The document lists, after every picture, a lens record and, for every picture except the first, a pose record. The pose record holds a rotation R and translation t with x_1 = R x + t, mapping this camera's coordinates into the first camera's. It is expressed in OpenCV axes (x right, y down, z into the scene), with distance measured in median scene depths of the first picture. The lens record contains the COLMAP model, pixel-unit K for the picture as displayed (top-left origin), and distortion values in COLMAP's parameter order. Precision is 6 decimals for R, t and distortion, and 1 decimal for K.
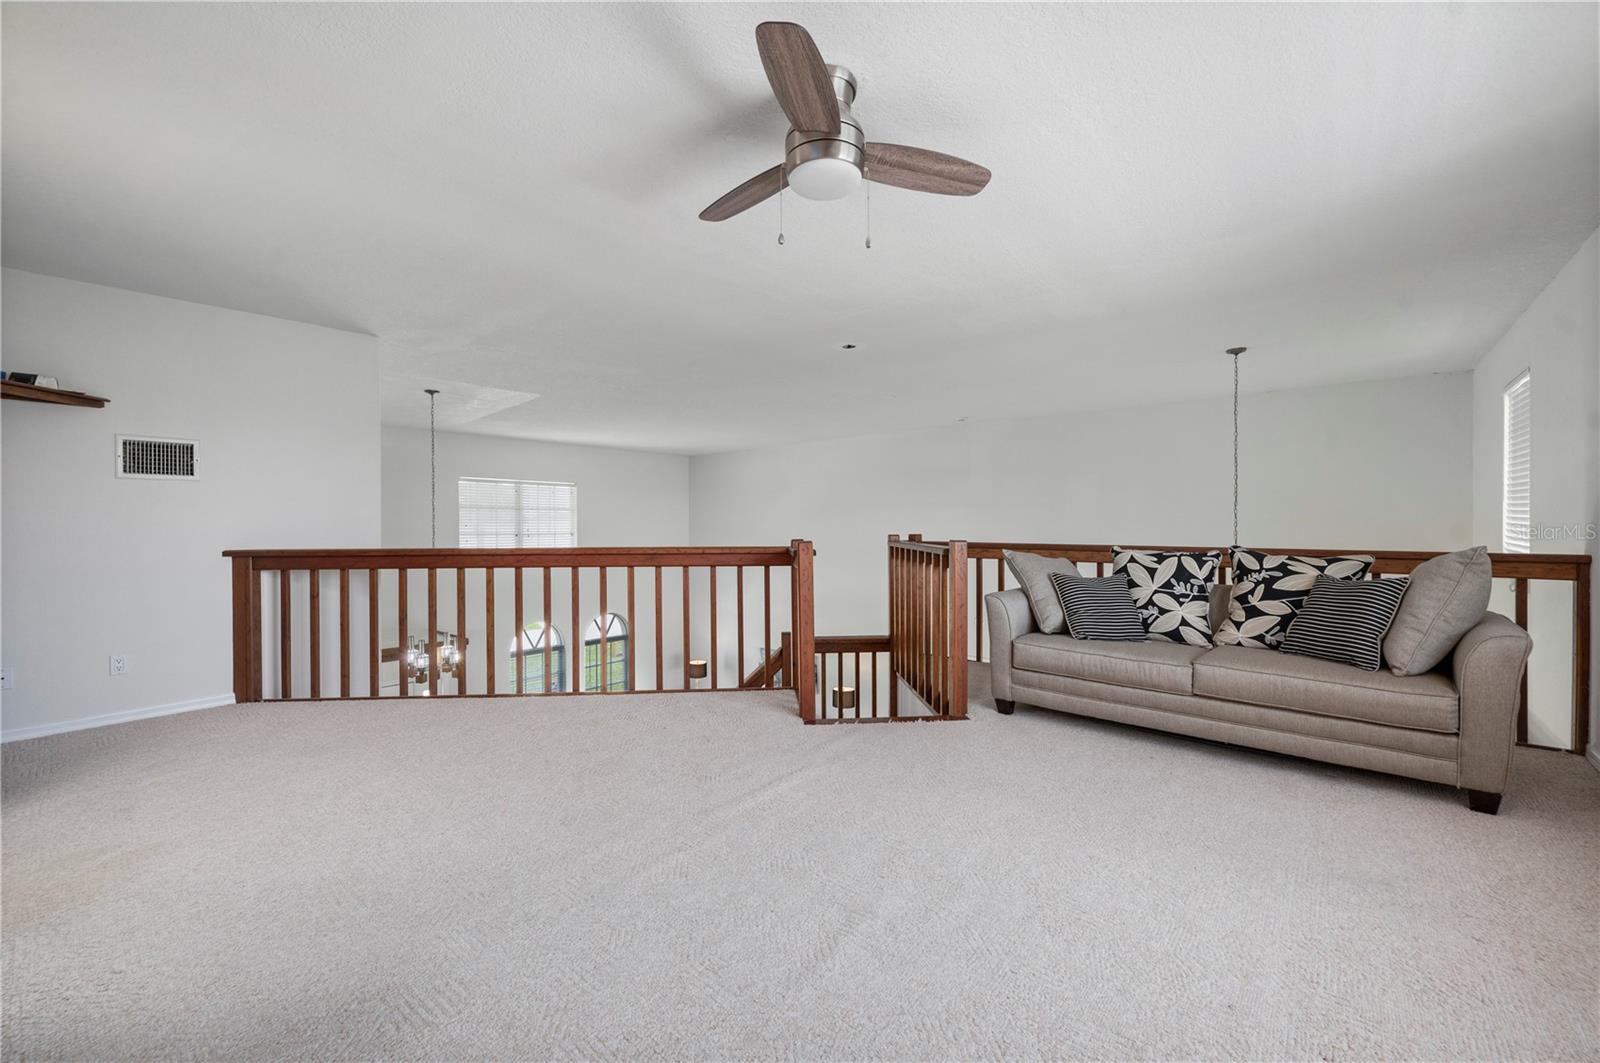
lens RADIAL K [[661.5, 0, 800.0], [0, 661.5, 531.5], [0, 0, 1]] dist [-0.000115, -0.000045]
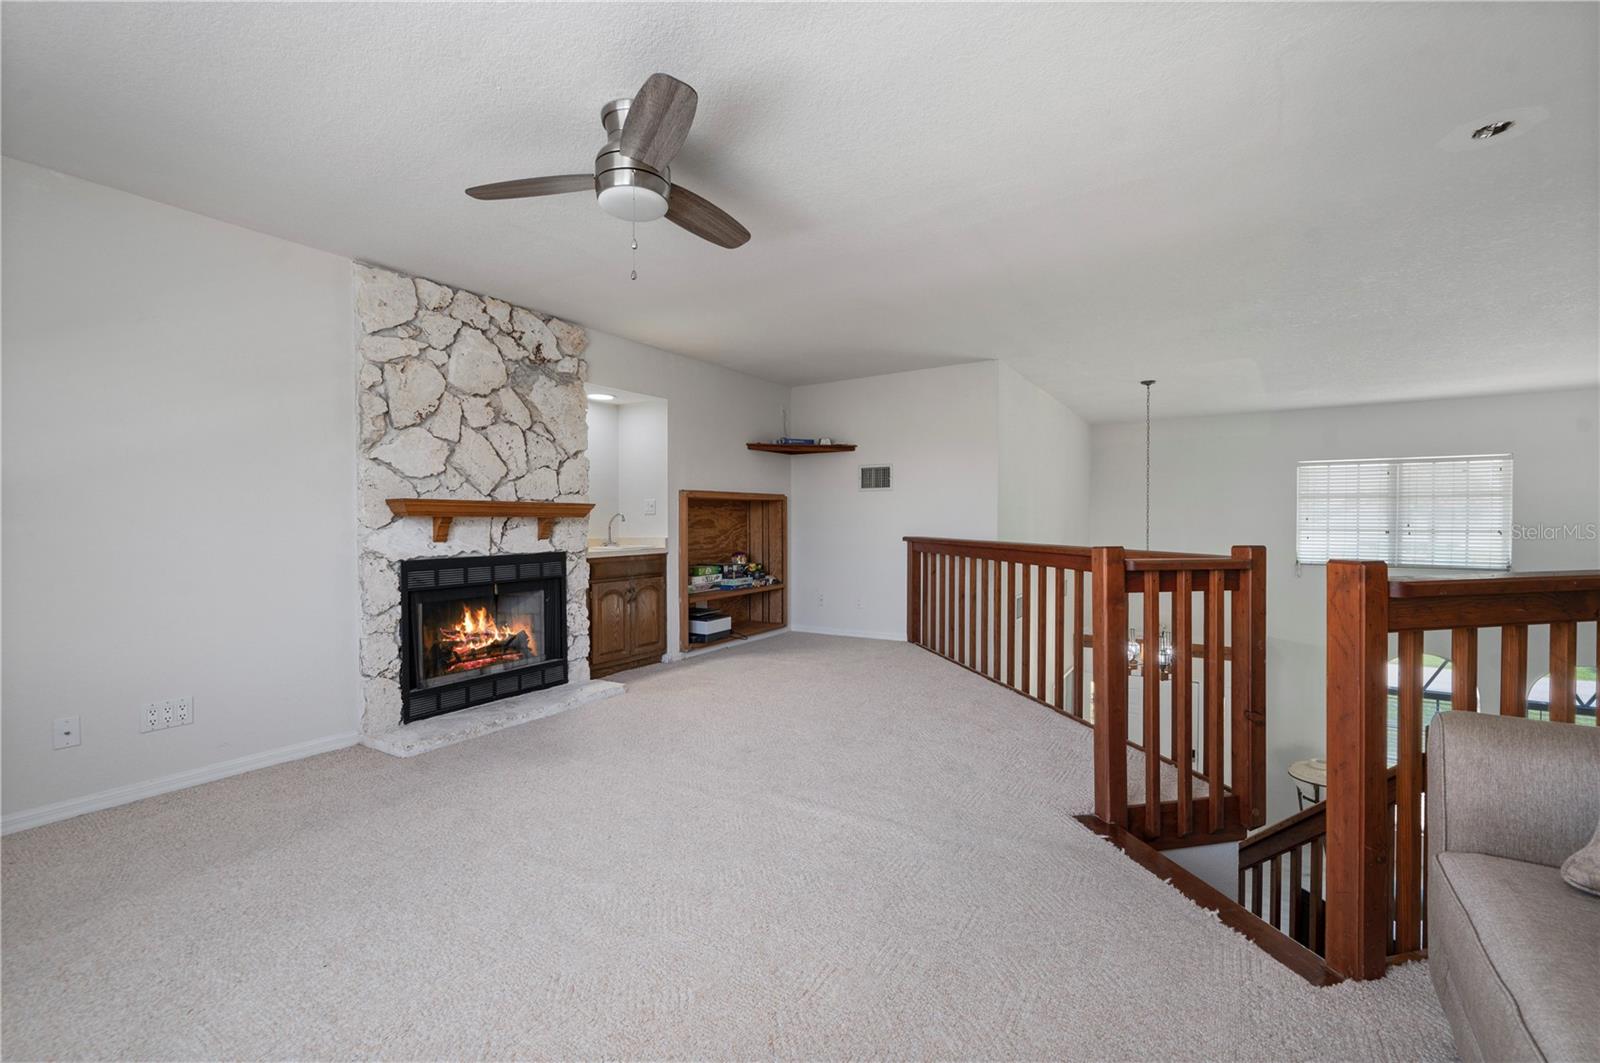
lens RADIAL K [[683.0, 0, 800.0], [0, 683.0, 531.5], [0, 0, 1]] dist [0.012604, -0.000254]
pose [[0.119376, 0.018669, -0.992674, 0.607689], [-0.008551, 0.999805, 0.017775, -0.007965], [0.992812, 0.006366, 0.119512, 0.583367]]
